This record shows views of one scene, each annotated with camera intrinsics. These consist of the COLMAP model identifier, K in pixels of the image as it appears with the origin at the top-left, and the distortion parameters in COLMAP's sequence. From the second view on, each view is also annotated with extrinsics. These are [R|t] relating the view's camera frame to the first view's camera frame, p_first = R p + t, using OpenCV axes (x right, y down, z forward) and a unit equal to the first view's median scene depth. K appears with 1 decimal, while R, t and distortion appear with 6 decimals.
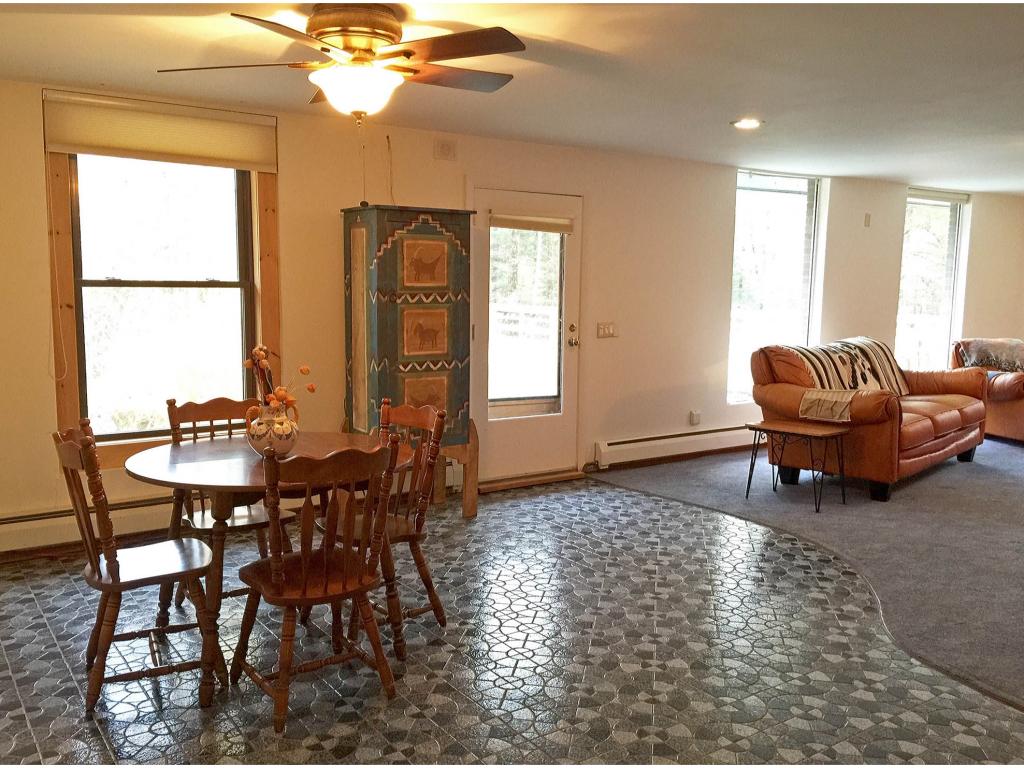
lens RADIAL K [[897.8, 0, 529.9], [0, 897.8, 379.9], [0, 0, 1]] dist [0.066870, -0.018279]
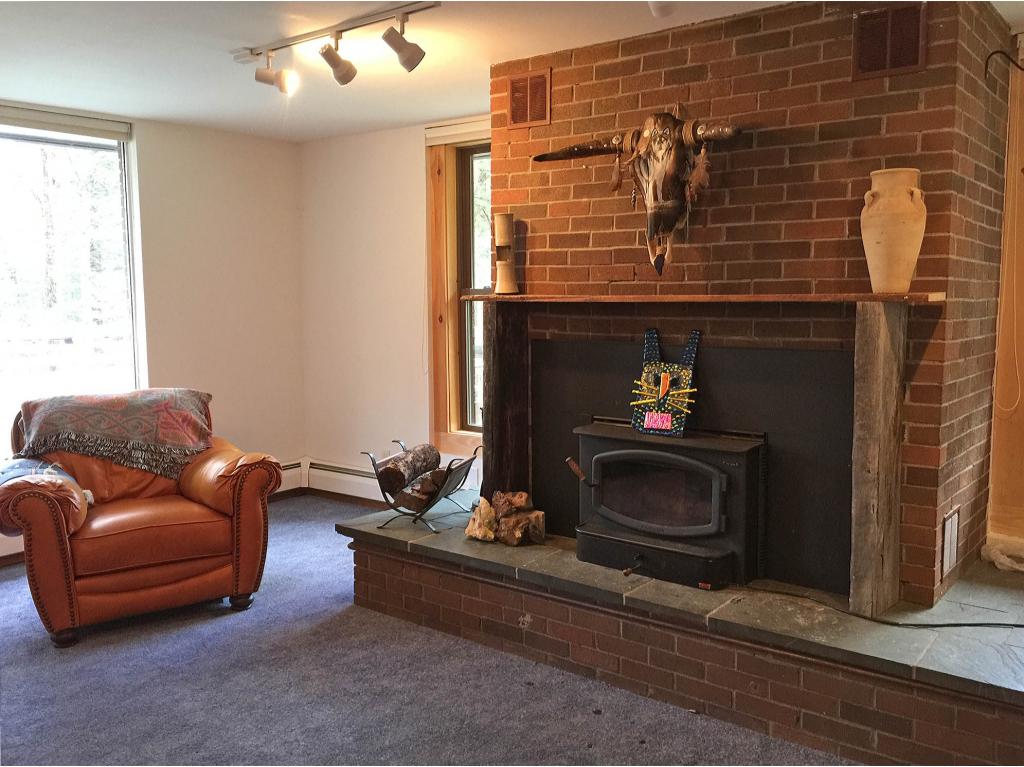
lens RADIAL K [[897.8, 0, 529.9], [0, 897.8, 379.4], [0, 0, 1]] dist [0.066870, -0.018279]
pose [[0.969732, -0.048419, 0.239325, 0.811893], [0.050576, 0.998716, -0.002876, -0.051409], [-0.238878, 0.014893, 0.970935, 0.585839]]
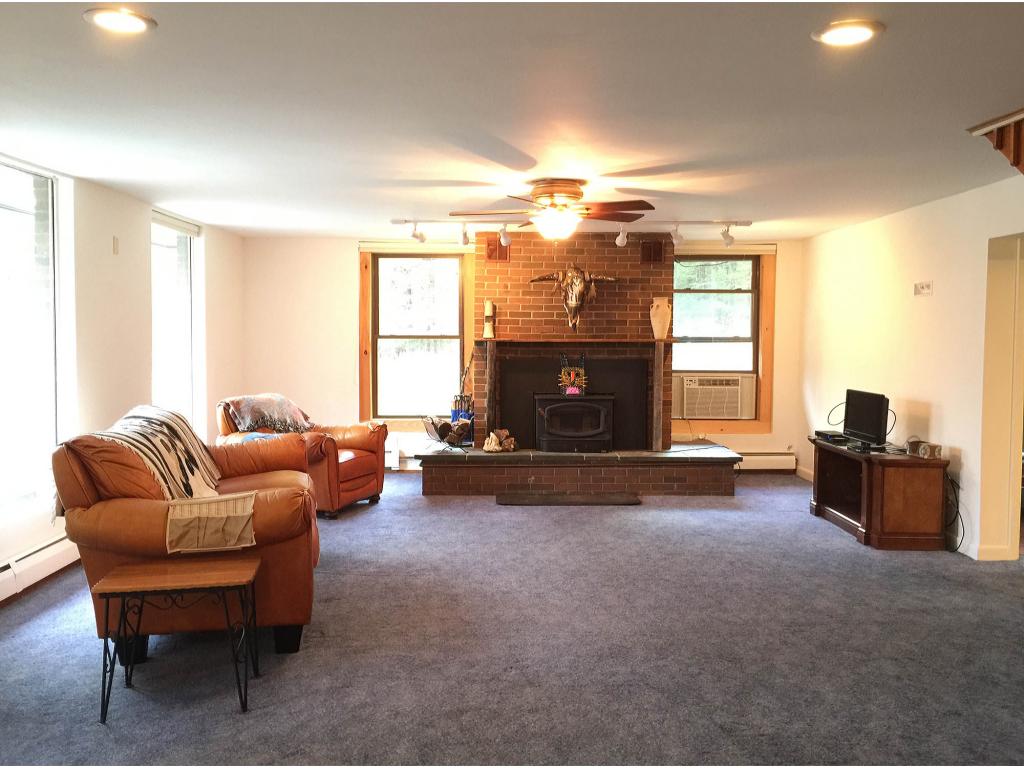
lens RADIAL K [[897.8, 0, 529.9], [0, 897.8, 379.9], [0, 0, 1]] dist [0.066870, -0.018279]
pose [[0.582510, -0.053886, 0.811036, -0.041430], [0.094818, 0.995493, -0.001959, -0.043544], [-0.807274, 0.078042, 0.584994, 0.385573]]
